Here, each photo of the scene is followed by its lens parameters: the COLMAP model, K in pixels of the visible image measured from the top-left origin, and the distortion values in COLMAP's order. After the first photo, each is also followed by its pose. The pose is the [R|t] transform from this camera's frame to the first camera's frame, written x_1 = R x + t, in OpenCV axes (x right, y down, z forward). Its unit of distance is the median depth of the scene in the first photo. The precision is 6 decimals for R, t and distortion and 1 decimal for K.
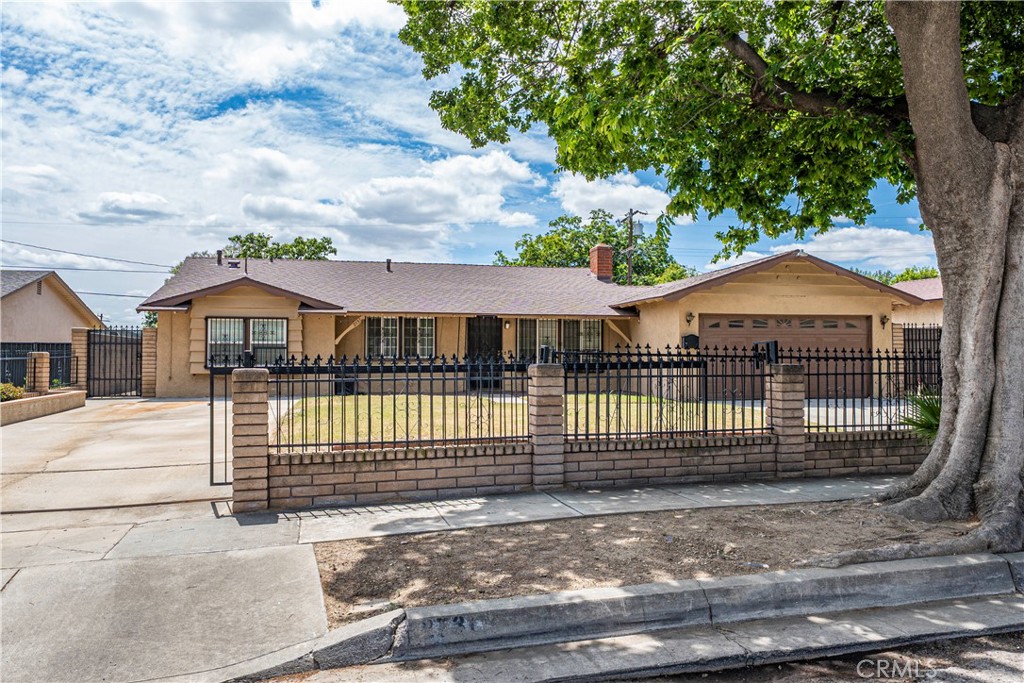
lens RADIAL K [[735.6, 0, 512.4], [0, 735.6, 344.0], [0, 0, 1]] dist [-0.001089, 0.001185]
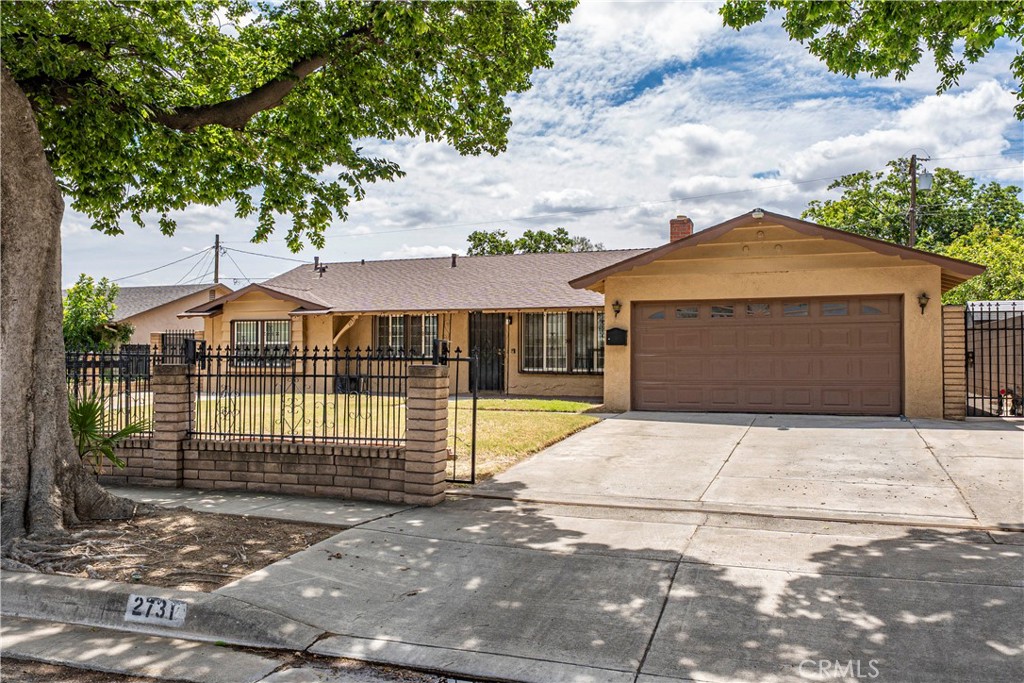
lens RADIAL K [[838.7, 0, 505.8], [0, 838.7, 351.1], [0, 0, 1]] dist [0.020948, -0.004442]
pose [[0.838419, -0.004093, -0.545011, 0.620696], [0.010489, 0.999908, 0.008626, 0.002893], [0.544925, -0.012949, 0.838385, 0.161360]]
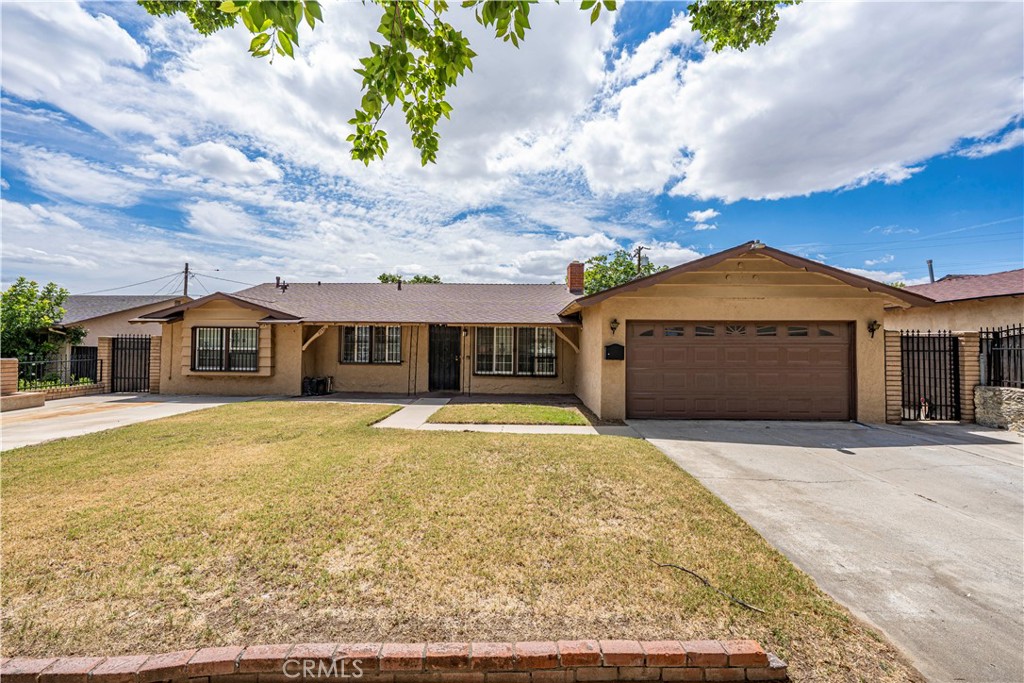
lens RADIAL K [[398.6, 0, 517.1], [0, 398.6, 345.3], [0, 0, 1]] dist [-0.000366, 0.000075]
pose [[0.973931, 0.005407, -0.226780, 0.230000], [-0.003369, 0.999950, 0.009374, -0.014814], [0.226819, -0.008365, 0.973901, 0.498356]]
